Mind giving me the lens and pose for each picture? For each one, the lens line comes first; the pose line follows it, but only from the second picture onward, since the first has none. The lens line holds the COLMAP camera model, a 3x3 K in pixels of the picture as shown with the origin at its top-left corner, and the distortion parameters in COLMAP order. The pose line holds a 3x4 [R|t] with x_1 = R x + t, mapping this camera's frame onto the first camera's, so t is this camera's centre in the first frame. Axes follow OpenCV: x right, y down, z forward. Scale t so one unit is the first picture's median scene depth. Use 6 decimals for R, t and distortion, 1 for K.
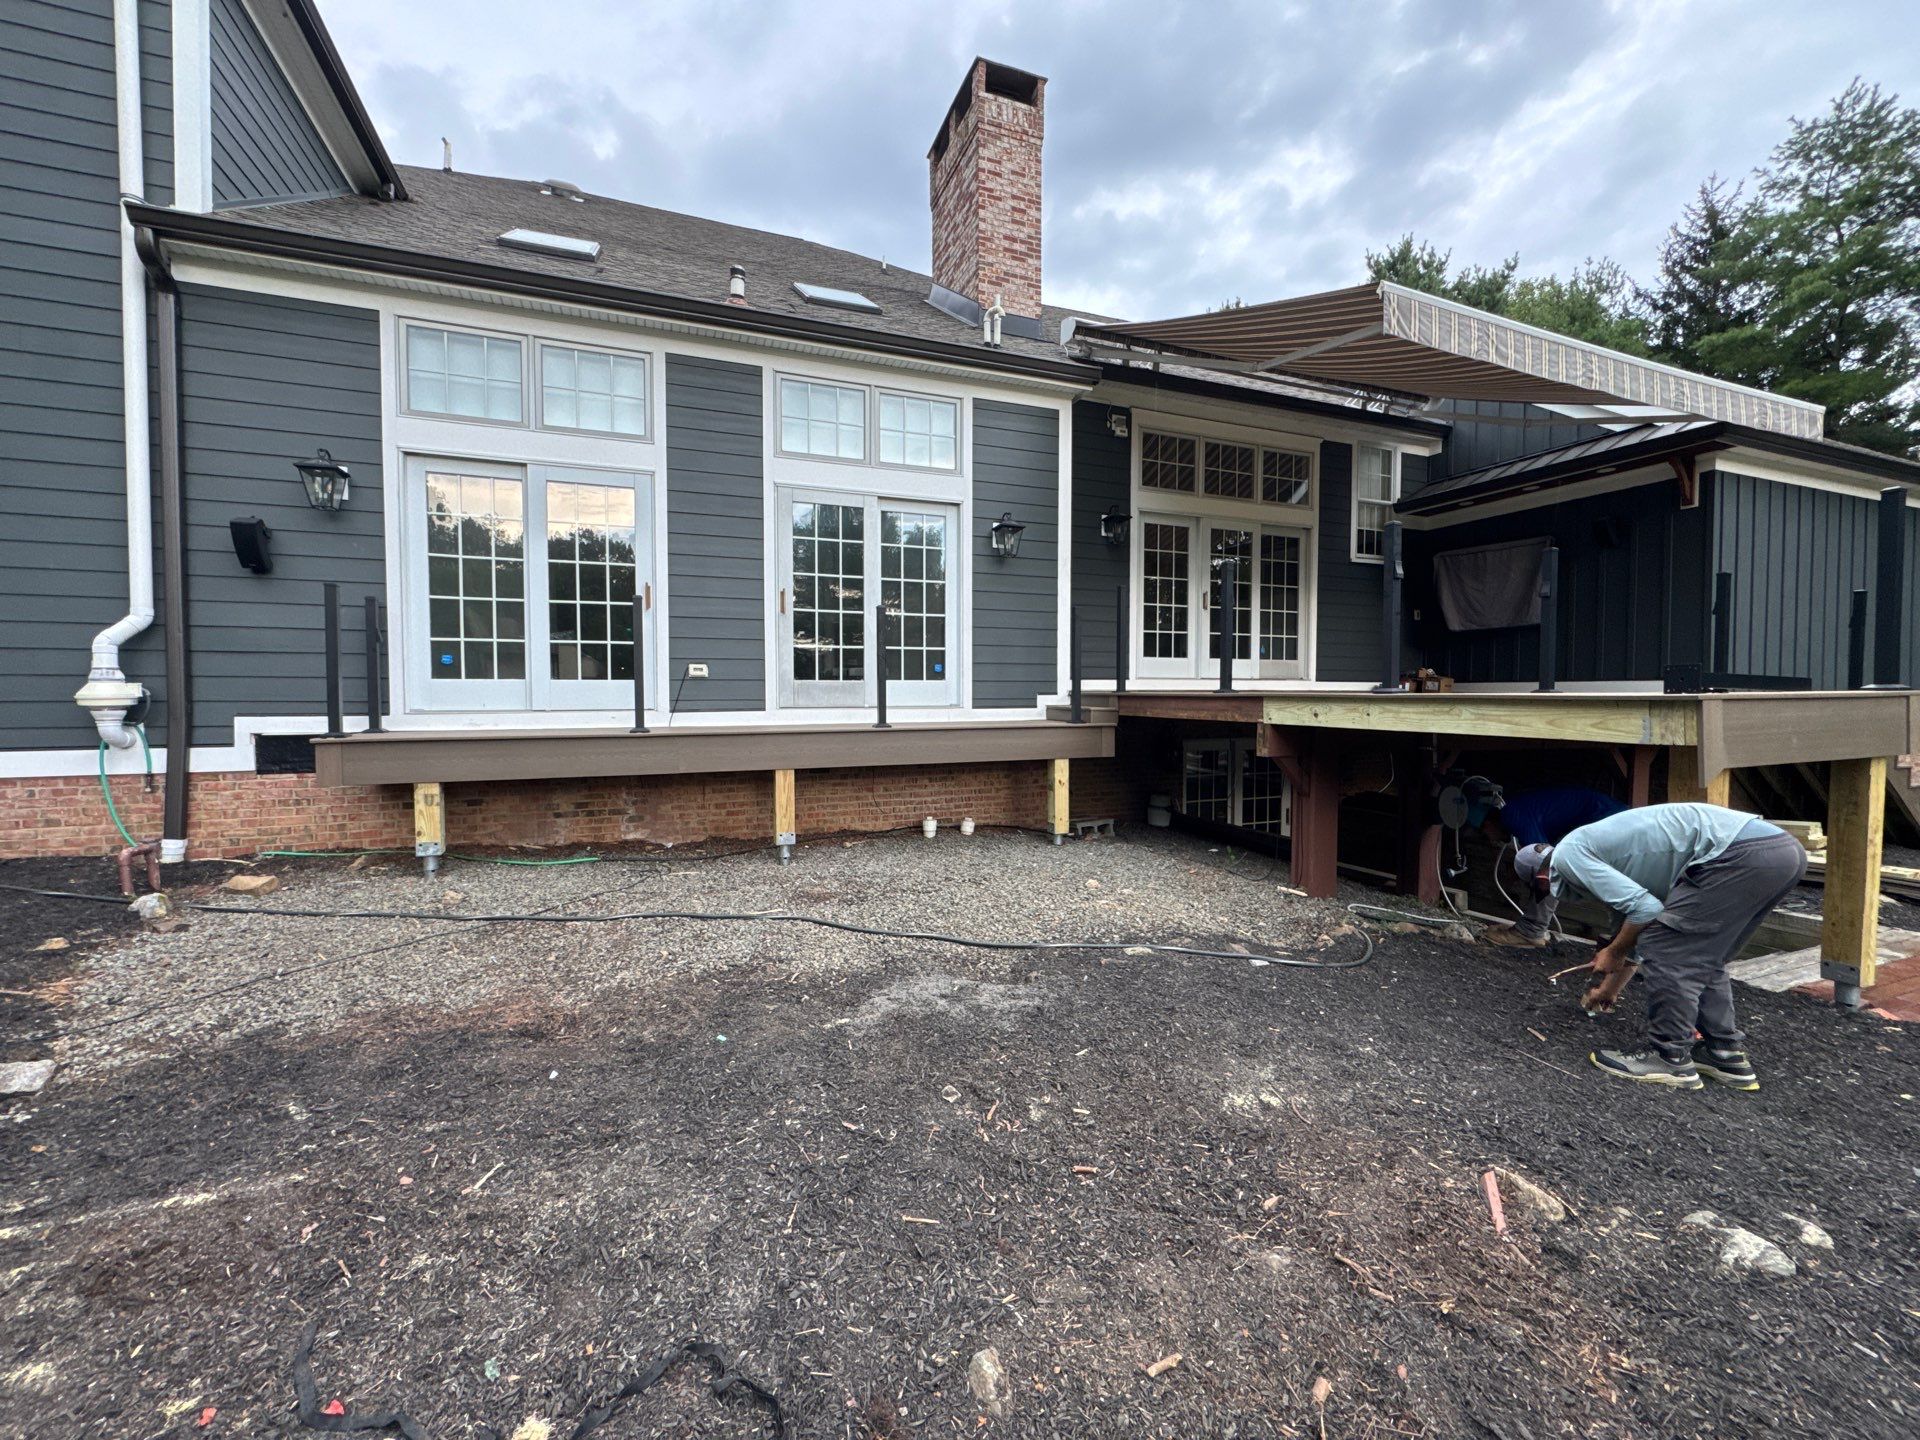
lens RADIAL K [[764.2, 0, 961.0], [0, 764.2, 716.8], [0, 0, 1]] dist [-0.001255, -0.000267]
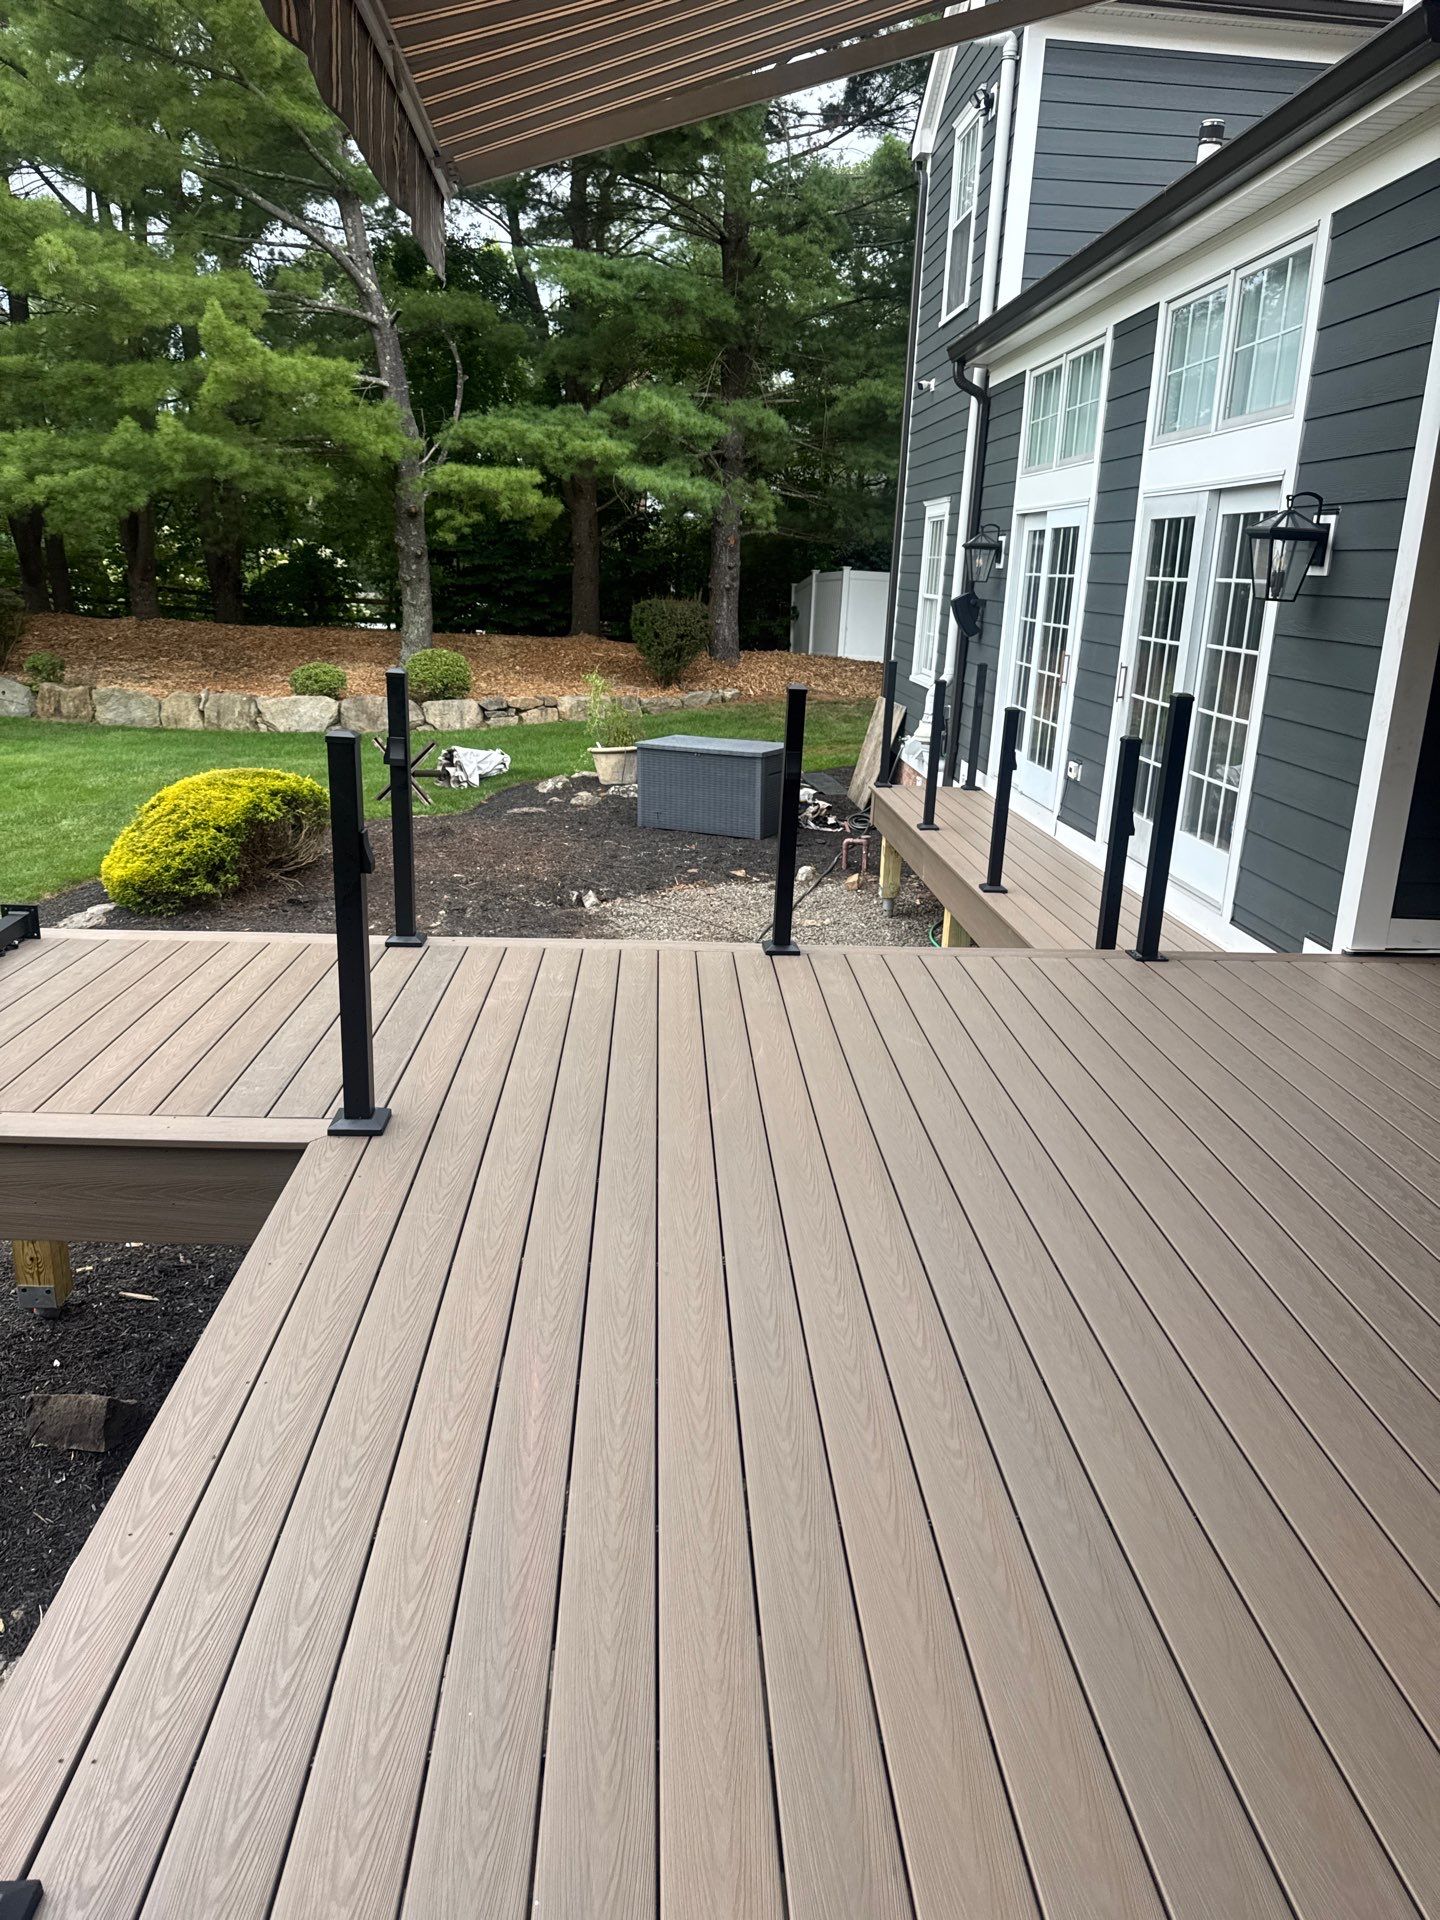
lens RADIAL K [[1342.5, 0, 725.7], [0, 1342.5, 973.3], [0, 0, 1]] dist [0.093997, -0.141832]
pose [[-0.311221, 0.265136, -0.912603, 0.999219], [-0.066300, 0.951896, 0.299161, -0.237817], [0.948022, 0.153611, -0.278672, 1.039164]]
